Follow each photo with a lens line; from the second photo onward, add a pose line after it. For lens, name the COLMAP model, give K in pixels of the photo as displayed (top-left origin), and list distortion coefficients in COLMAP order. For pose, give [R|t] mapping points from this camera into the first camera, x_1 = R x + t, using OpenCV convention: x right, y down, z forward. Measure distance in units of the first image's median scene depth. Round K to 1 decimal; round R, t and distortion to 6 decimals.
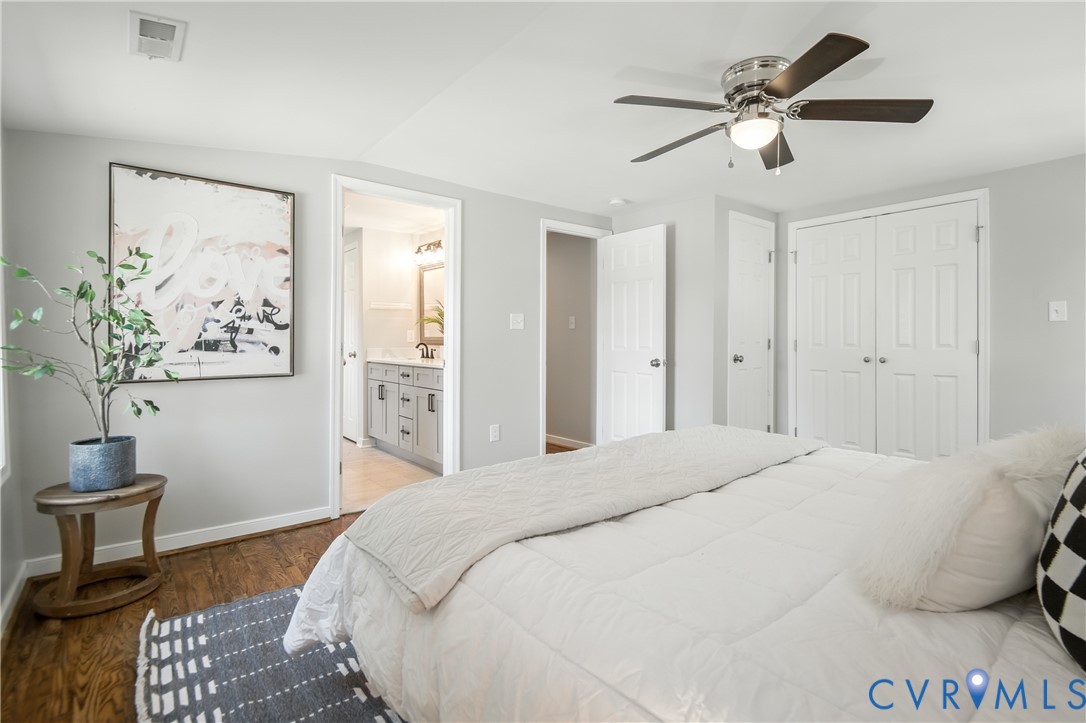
lens RADIAL K [[517.4, 0, 553.3], [0, 517.4, 339.3], [0, 0, 1]] dist [-0.001289, -0.000400]
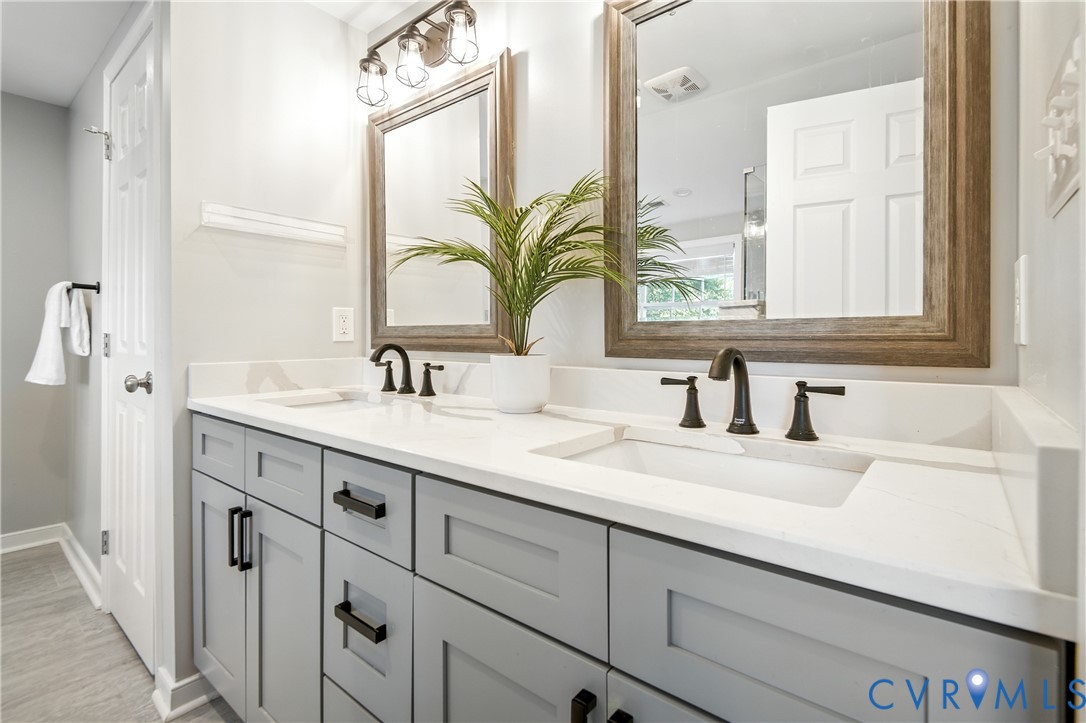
lens RADIAL K [[517.4, 0, 553.3], [0, 517.4, 339.3], [0, 0, 1]] dist [-0.001289, -0.000400]
pose [[0.981115, 0.002422, 0.193412, -0.218801], [-0.003111, 0.999990, 0.003262, 0.003006], [-0.193402, -0.003802, 0.981112, 0.683501]]
